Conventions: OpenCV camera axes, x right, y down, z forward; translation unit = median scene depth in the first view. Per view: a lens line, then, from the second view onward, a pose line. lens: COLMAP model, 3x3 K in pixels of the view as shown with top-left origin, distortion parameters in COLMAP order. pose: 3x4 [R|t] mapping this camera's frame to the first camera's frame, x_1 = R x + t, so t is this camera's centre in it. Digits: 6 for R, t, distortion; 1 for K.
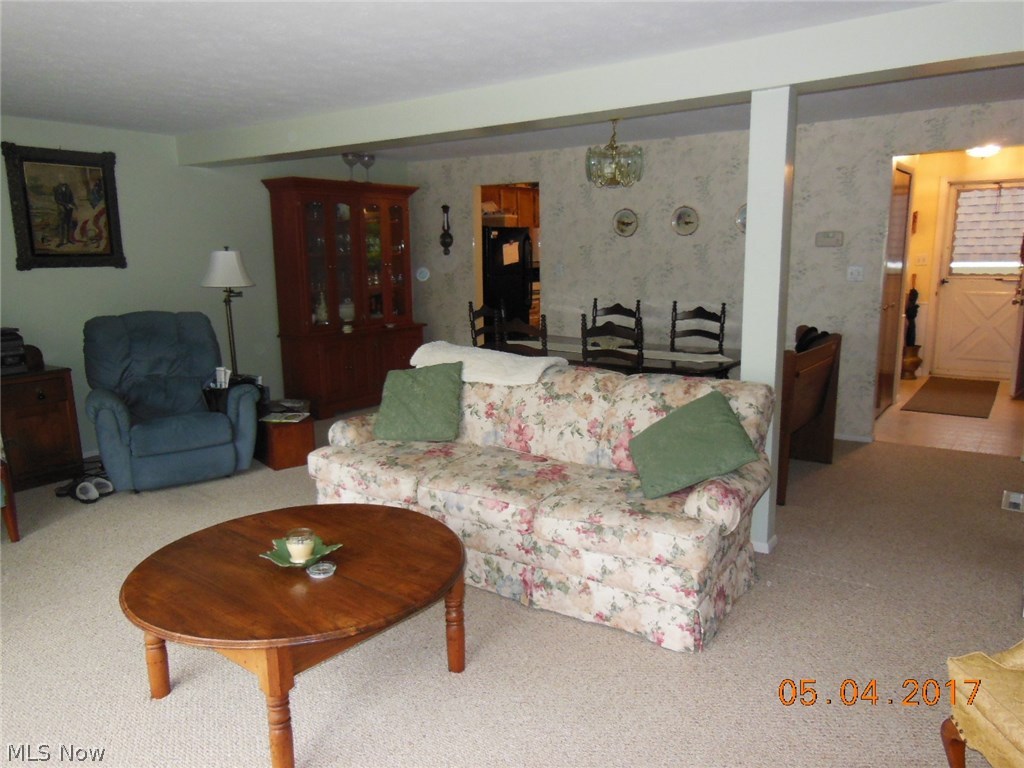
lens RADIAL K [[741.7, 0, 507.9], [0, 741.7, 383.6], [0, 0, 1]] dist [-0.000468, 0.010160]
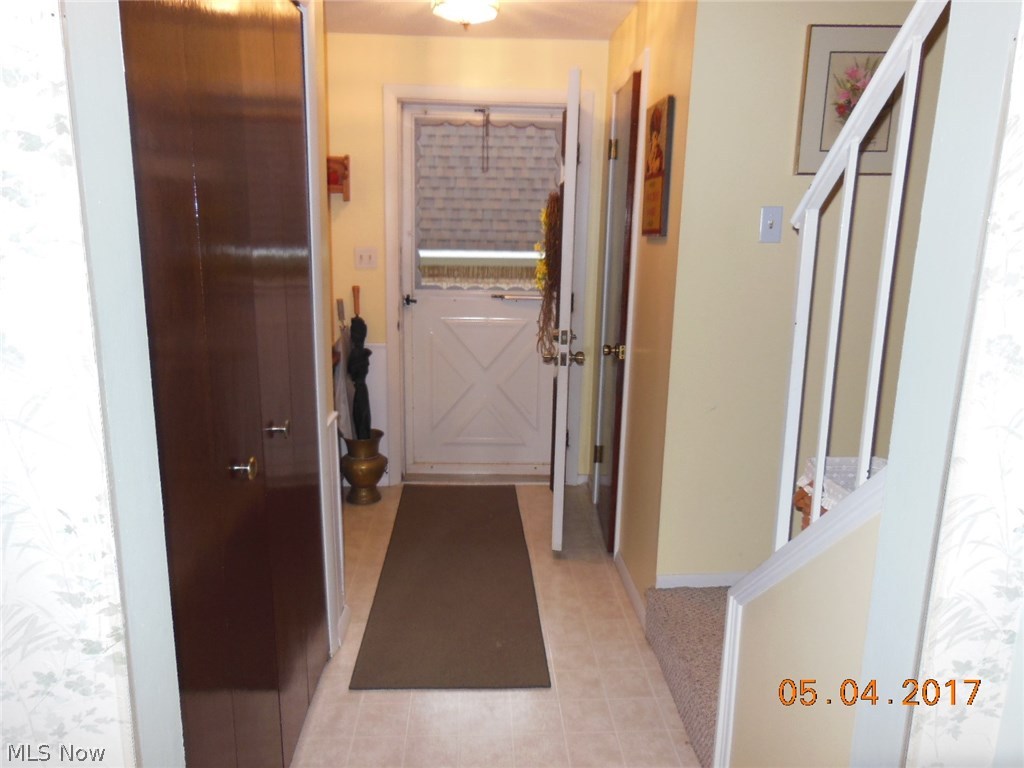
lens RADIAL K [[741.7, 0, 515.2], [0, 741.7, 384.7], [0, 0, 1]] dist [-0.000468, 0.010160]
pose [[0.775375, -0.107745, 0.622242, 0.315523], [0.088007, 0.994159, 0.062479, -0.104501], [-0.625339, 0.006317, 0.780328, 0.548425]]
